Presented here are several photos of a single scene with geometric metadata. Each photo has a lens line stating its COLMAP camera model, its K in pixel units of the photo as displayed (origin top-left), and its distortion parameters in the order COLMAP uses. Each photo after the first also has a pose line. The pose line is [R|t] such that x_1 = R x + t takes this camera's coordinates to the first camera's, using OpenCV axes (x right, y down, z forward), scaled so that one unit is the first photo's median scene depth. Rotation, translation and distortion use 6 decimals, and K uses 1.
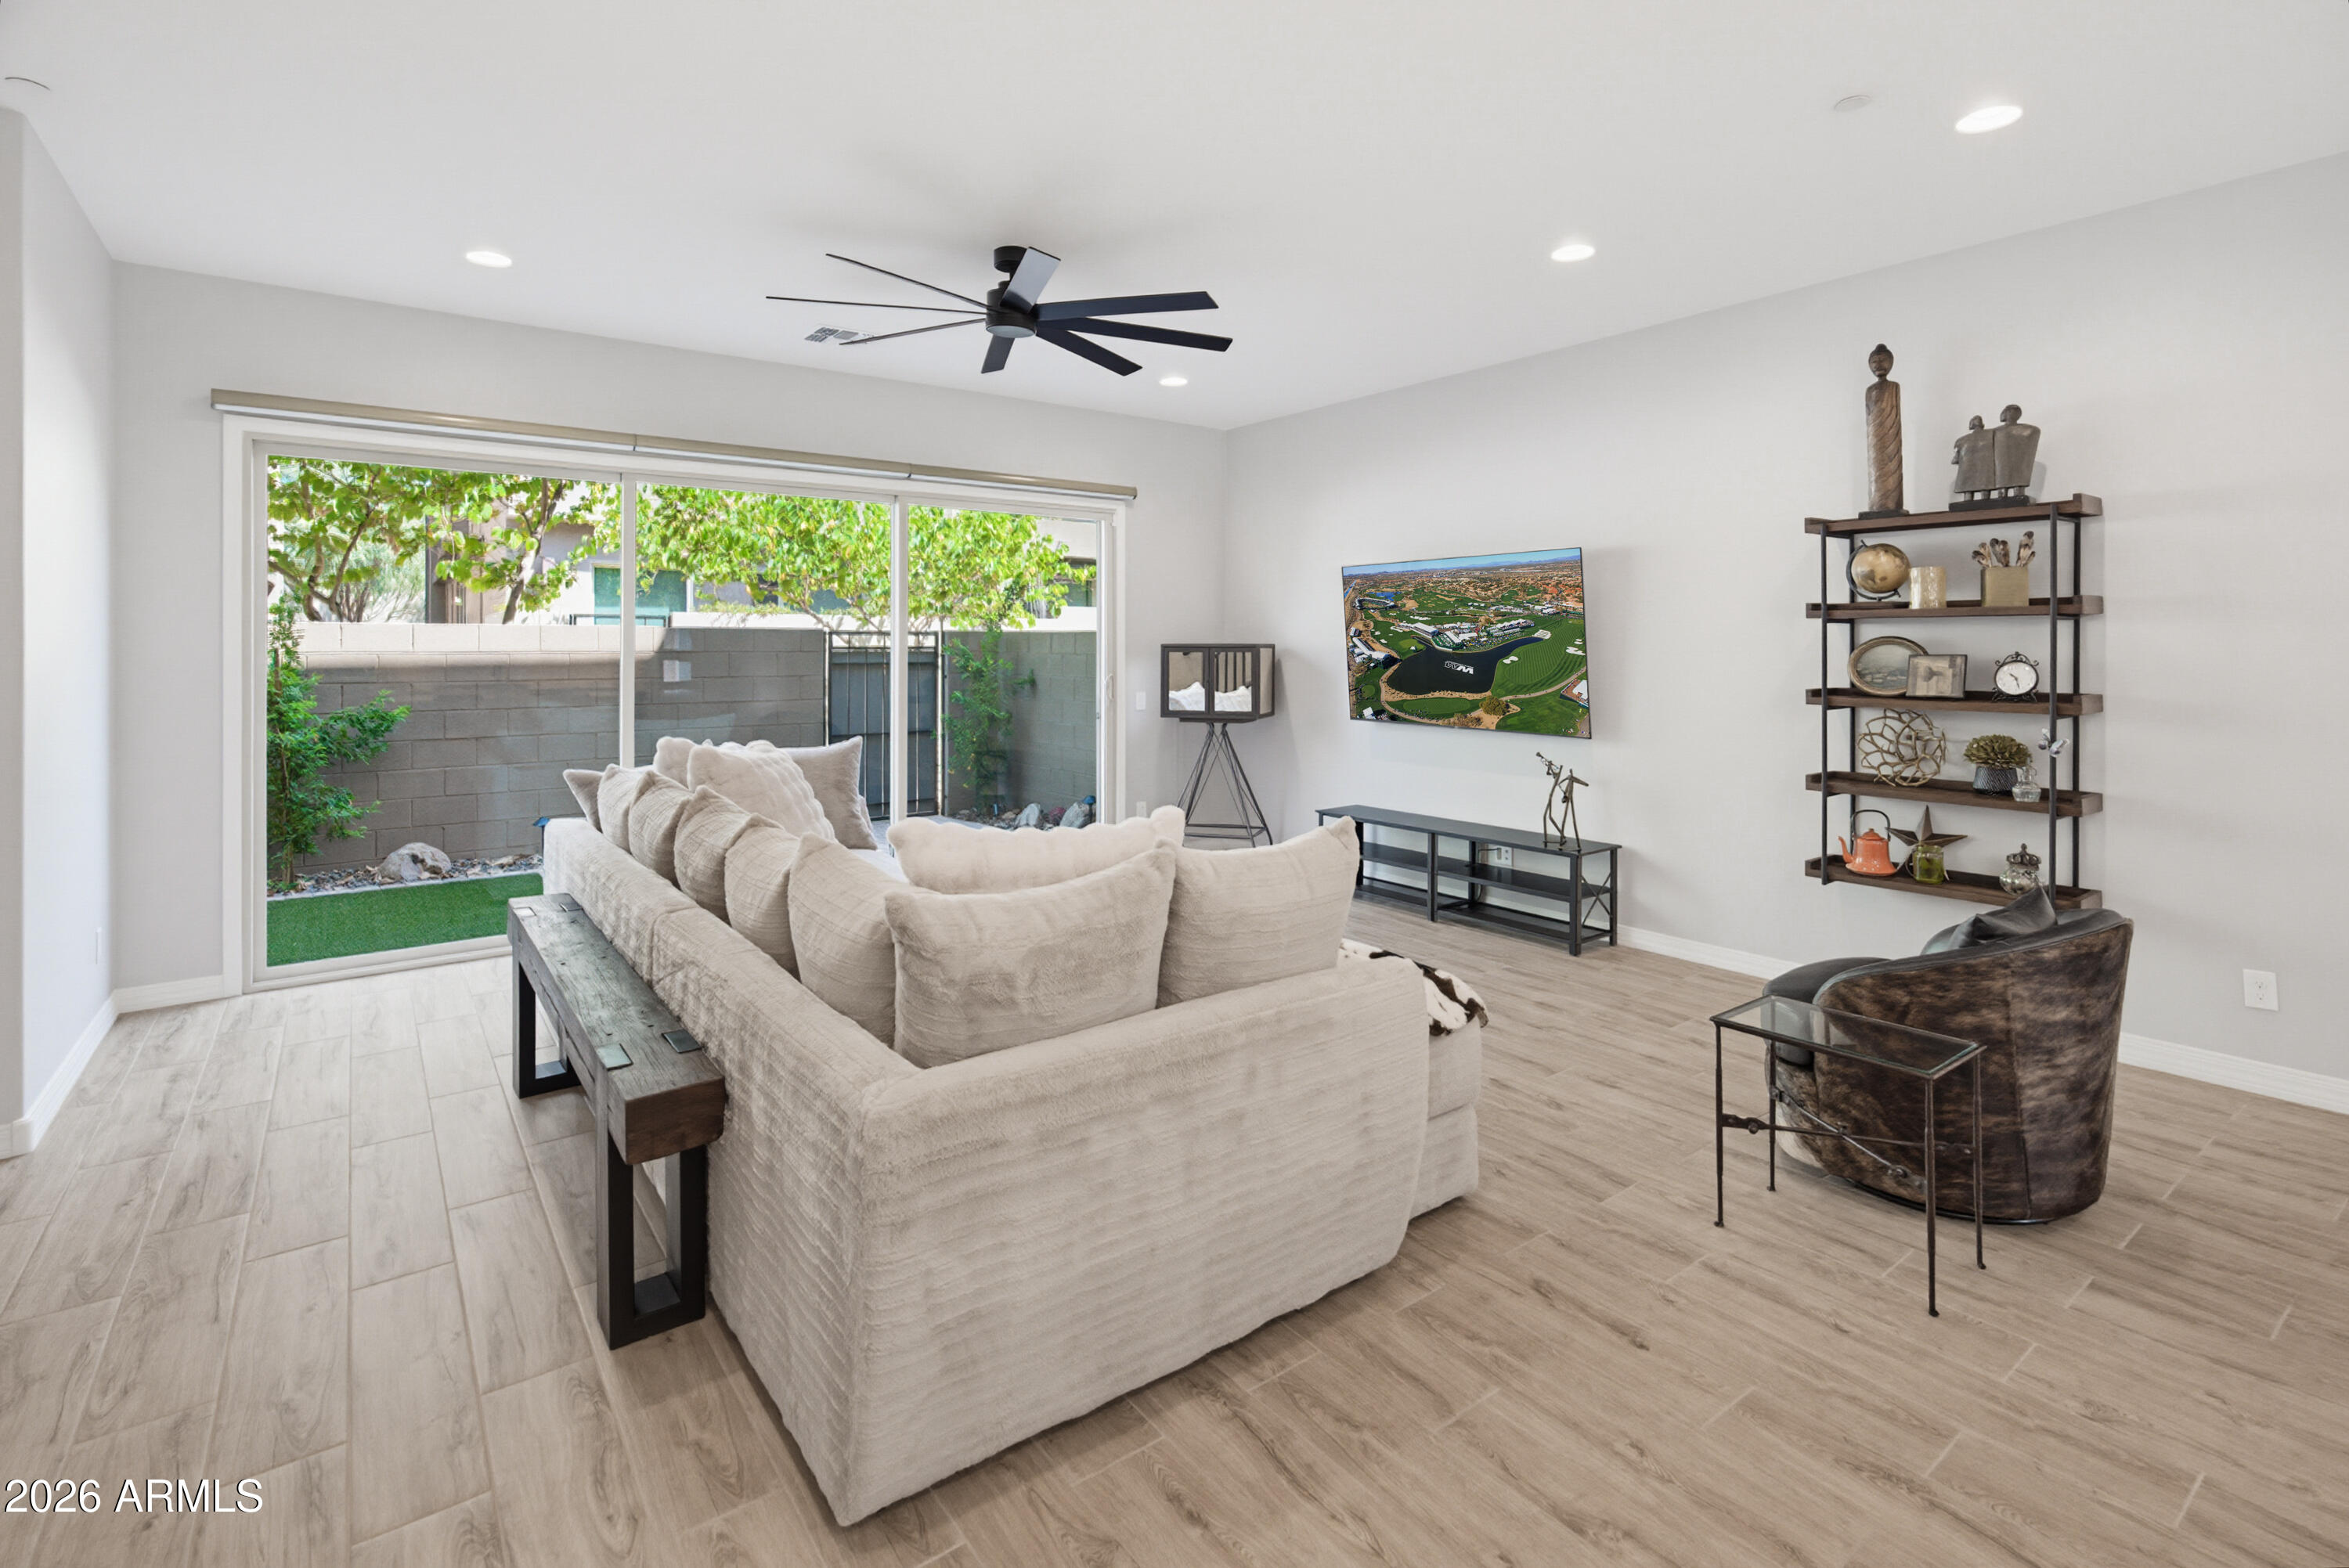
lens RADIAL K [[1096.4, 0, 1178.2], [0, 1096.4, 646.3], [0, 0, 1]] dist [-0.001083, 0.002211]
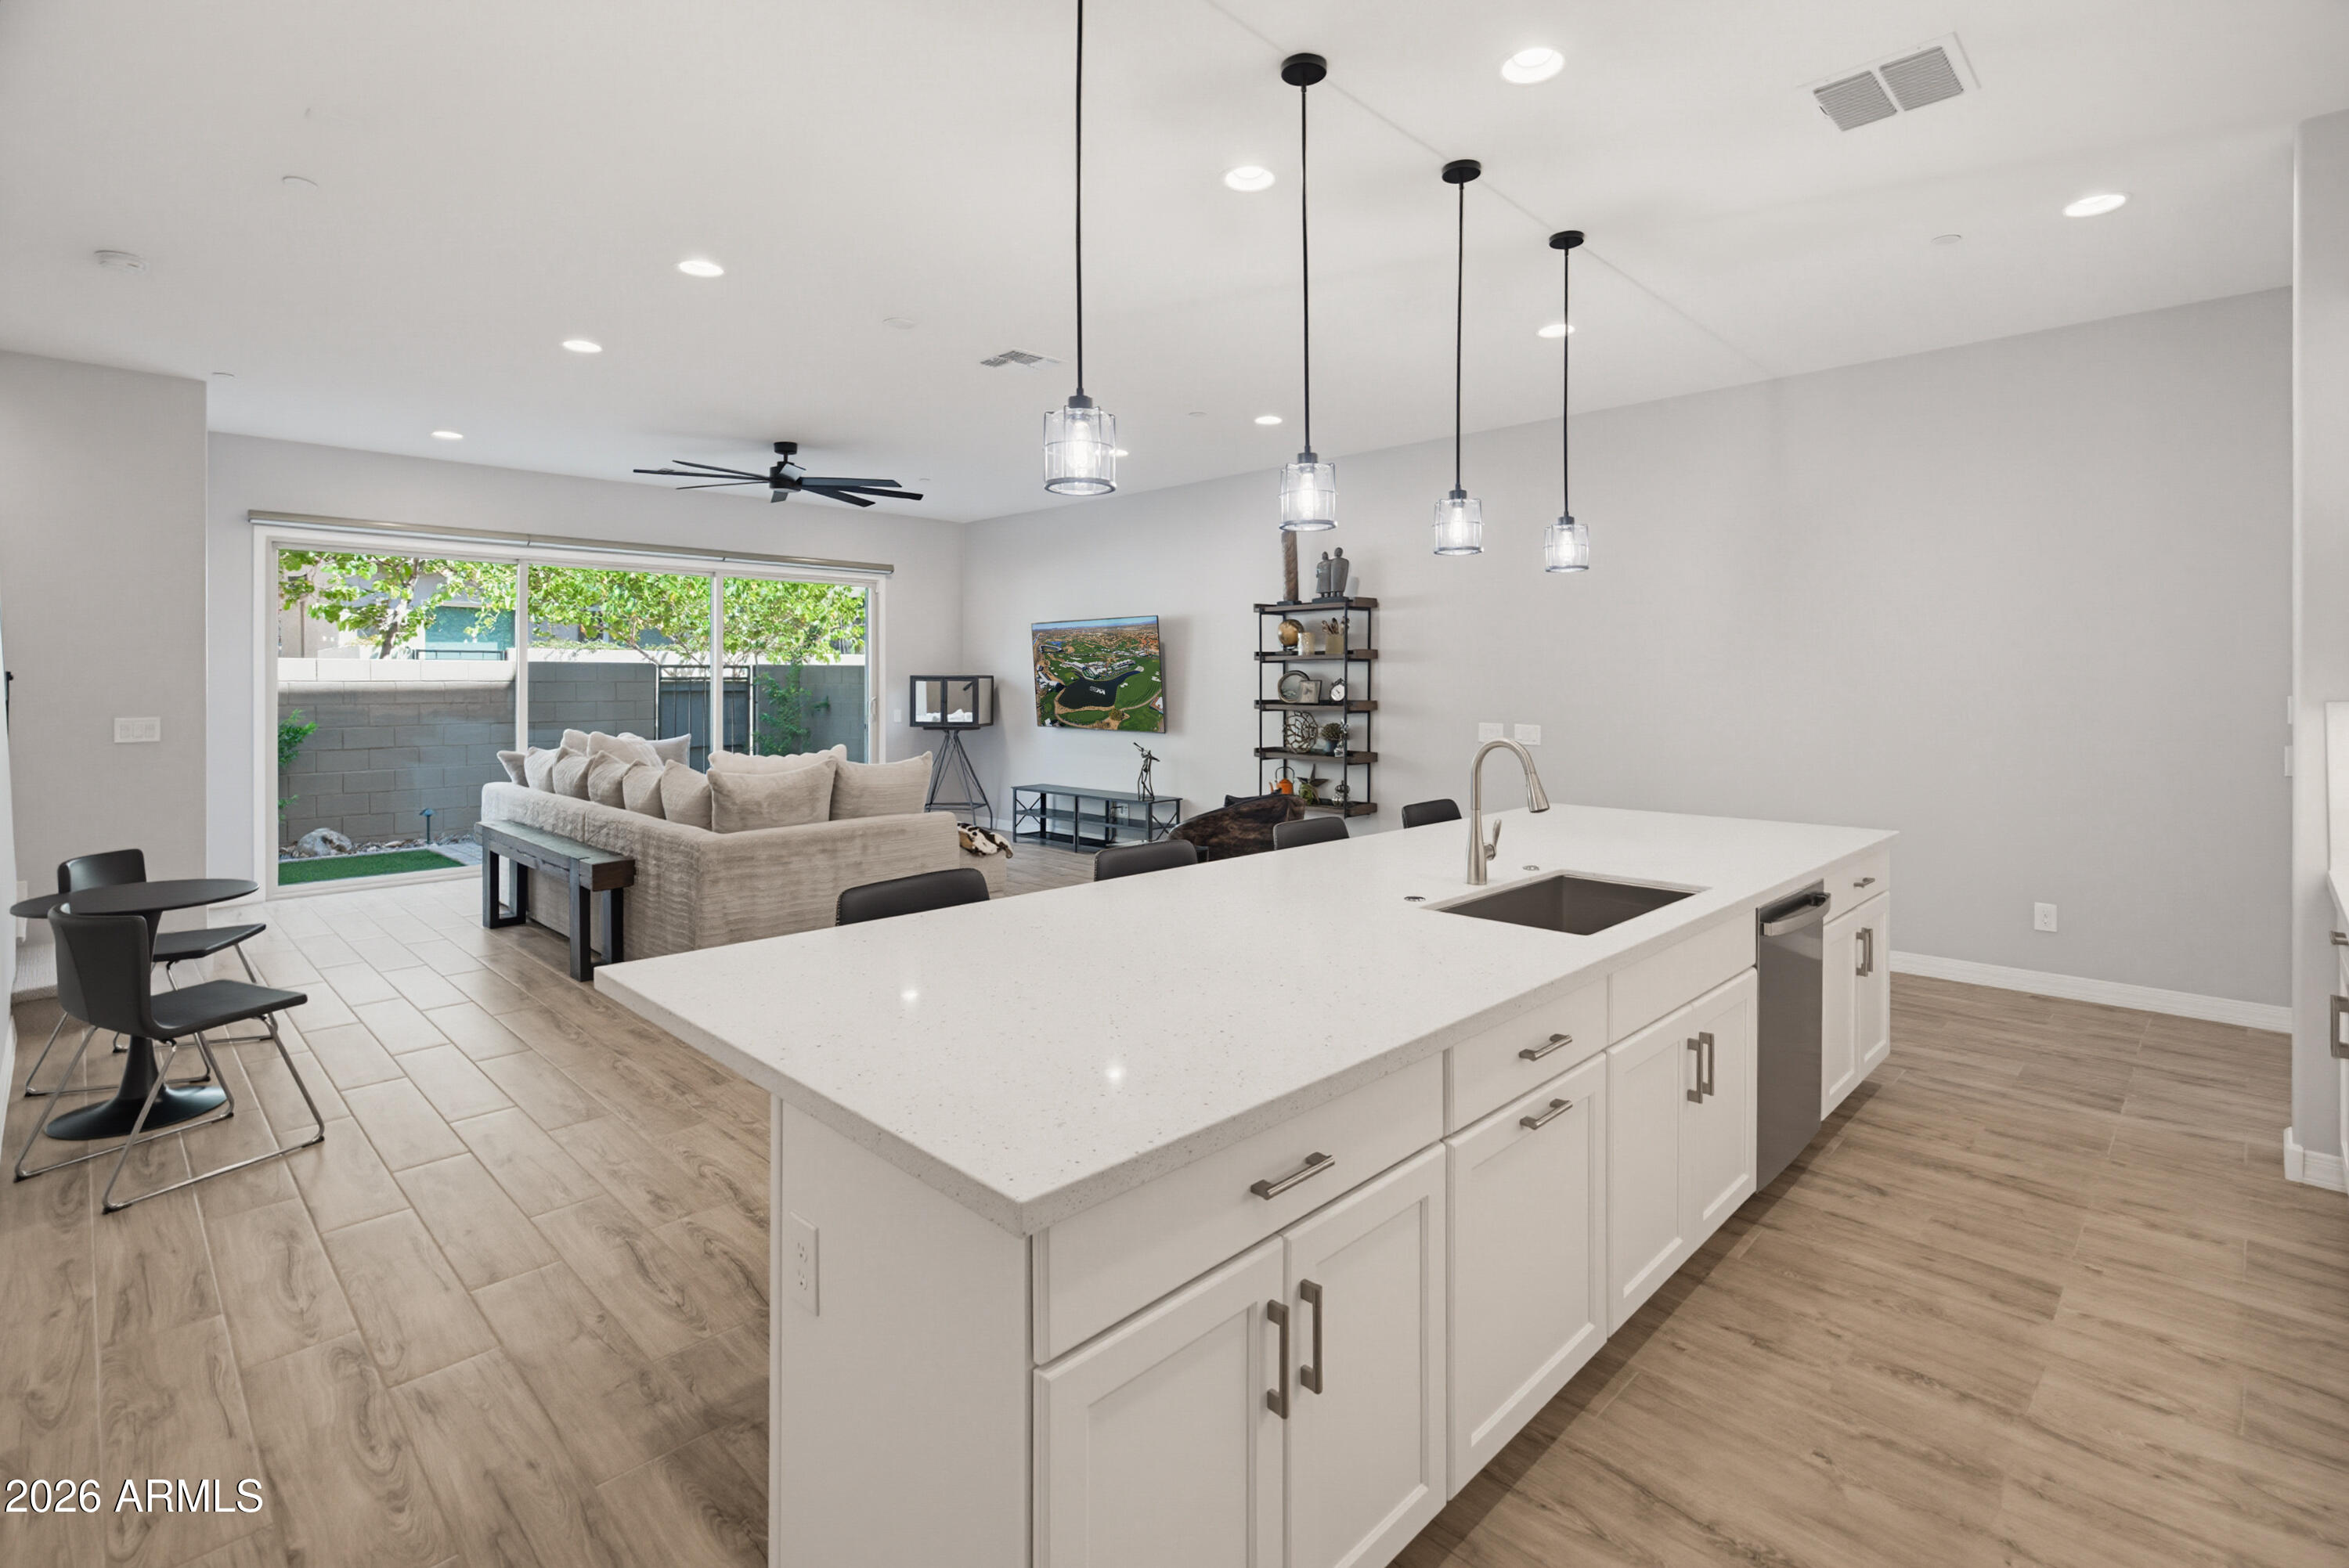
lens RADIAL K [[1096.4, 0, 1186.6], [0, 1096.4, 683.4], [0, 0, 1]] dist [-0.001083, 0.002211]
pose [[0.988335, 0.000545, 0.152296, 0.196744], [-0.000976, 0.999996, 0.002754, 0.007279], [-0.152294, -0.002870, 0.988331, -0.747740]]
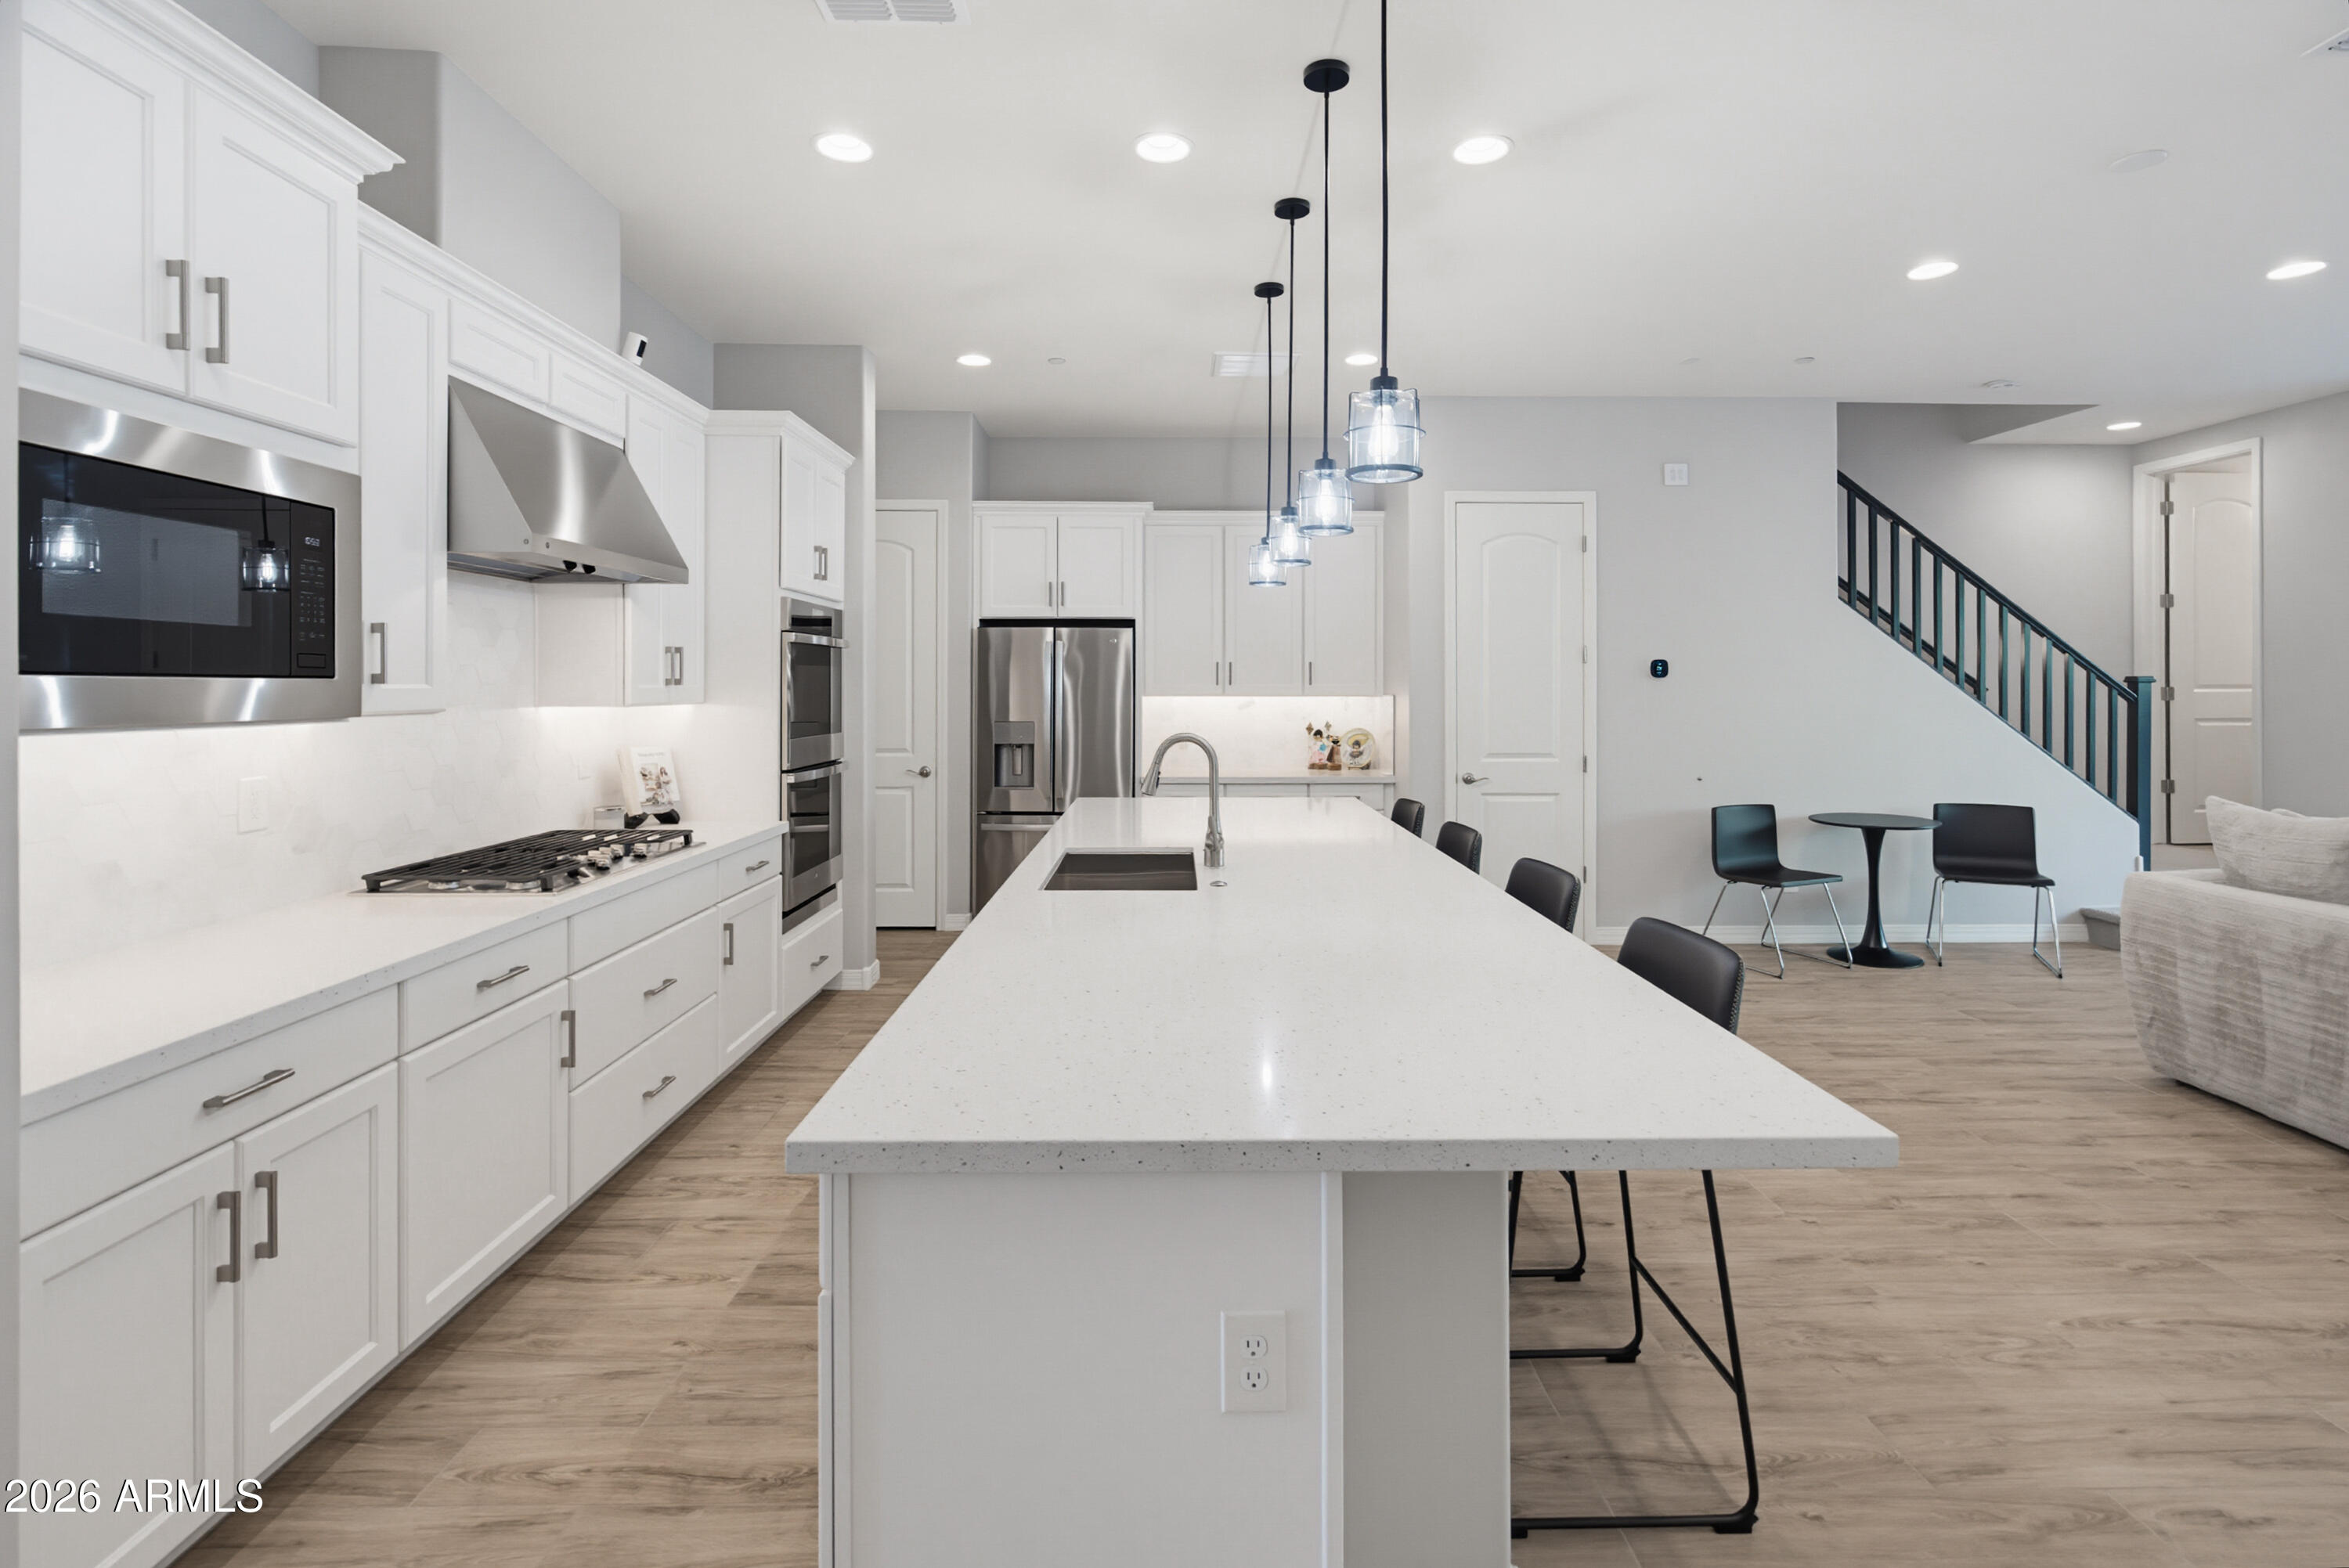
lens RADIAL K [[1096.4, 0, 1184.8], [0, 1096.4, 680.0], [0, 0, 1]] dist [-0.001083, 0.002211]
pose [[-0.592866, -0.002139, -0.805298, 1.073448], [0.002144, 0.999989, -0.004235, 0.006500], [0.805298, -0.004237, -0.592855, 0.298516]]
